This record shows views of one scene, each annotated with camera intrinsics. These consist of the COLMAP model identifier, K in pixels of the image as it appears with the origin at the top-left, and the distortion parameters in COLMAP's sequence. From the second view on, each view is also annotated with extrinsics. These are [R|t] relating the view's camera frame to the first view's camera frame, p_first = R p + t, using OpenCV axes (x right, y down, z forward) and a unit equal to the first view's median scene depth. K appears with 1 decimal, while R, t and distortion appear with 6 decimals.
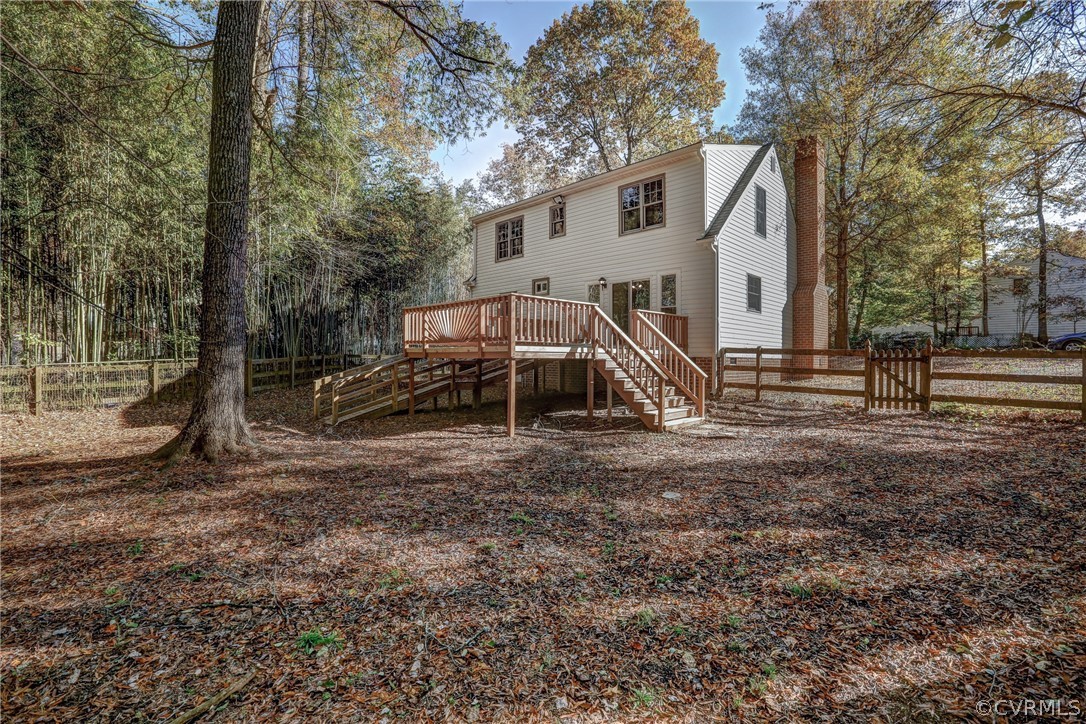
lens RADIAL K [[493.0, 0, 543.0], [0, 493.0, 362.0], [0, 0, 1]] dist [-0.029939, 0.000481]
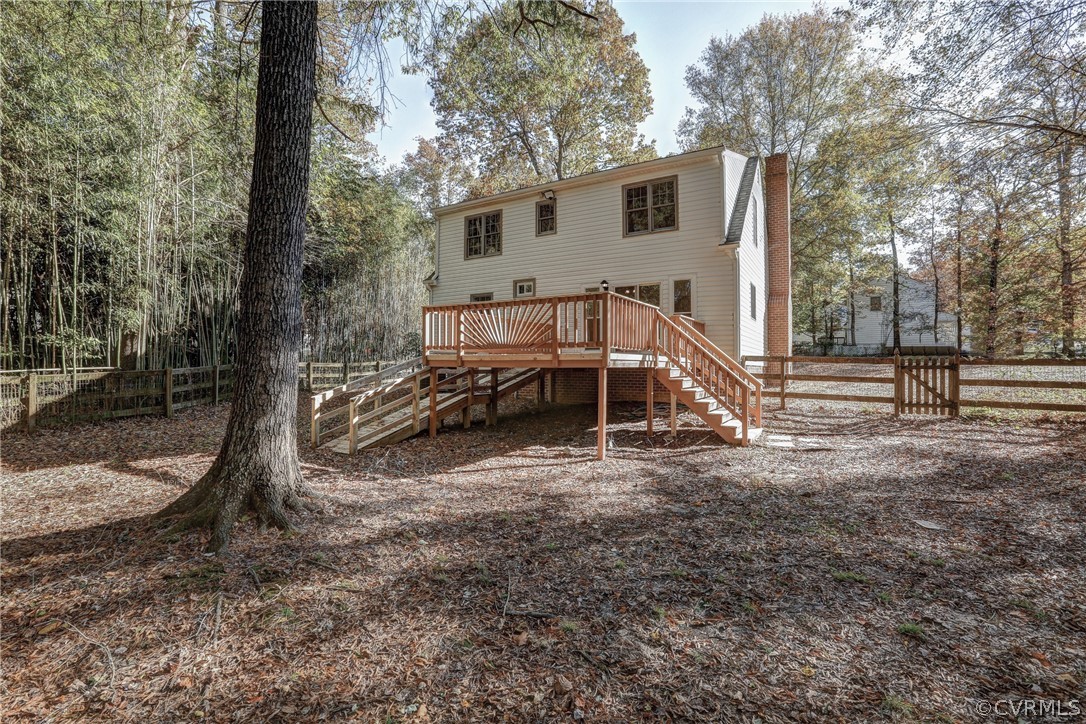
lens RADIAL K [[493.0, 0, 543.0], [0, 493.0, 362.0], [0, 0, 1]] dist [-0.029939, 0.000481]
pose [[0.970301, -0.000154, 0.241900, -0.289766], [0.003587, 0.999899, -0.013750, -0.004434], [-0.241873, 0.014210, 0.970204, 0.156446]]
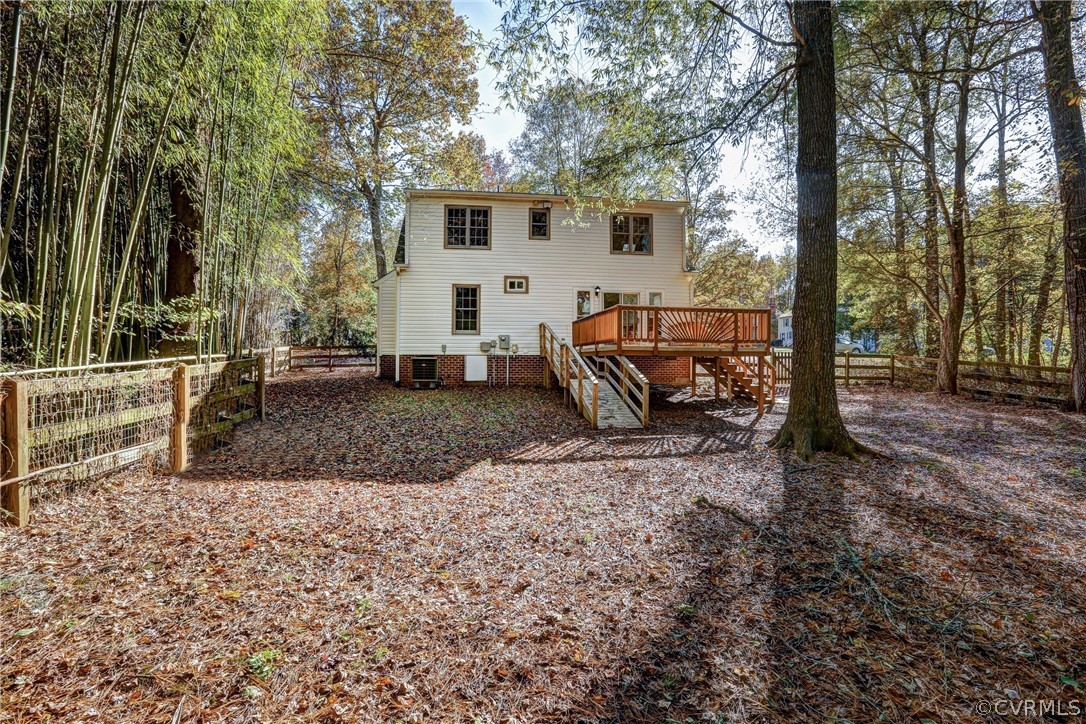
lens RADIAL K [[493.0, 0, 543.0], [0, 493.0, 362.0], [0, 0, 1]] dist [-0.029939, 0.000481]
pose [[0.604733, -0.007650, 0.796392, -1.156897], [0.002620, 0.999968, 0.007616, -0.003992], [-0.796424, -0.002519, 0.604733, 0.528273]]
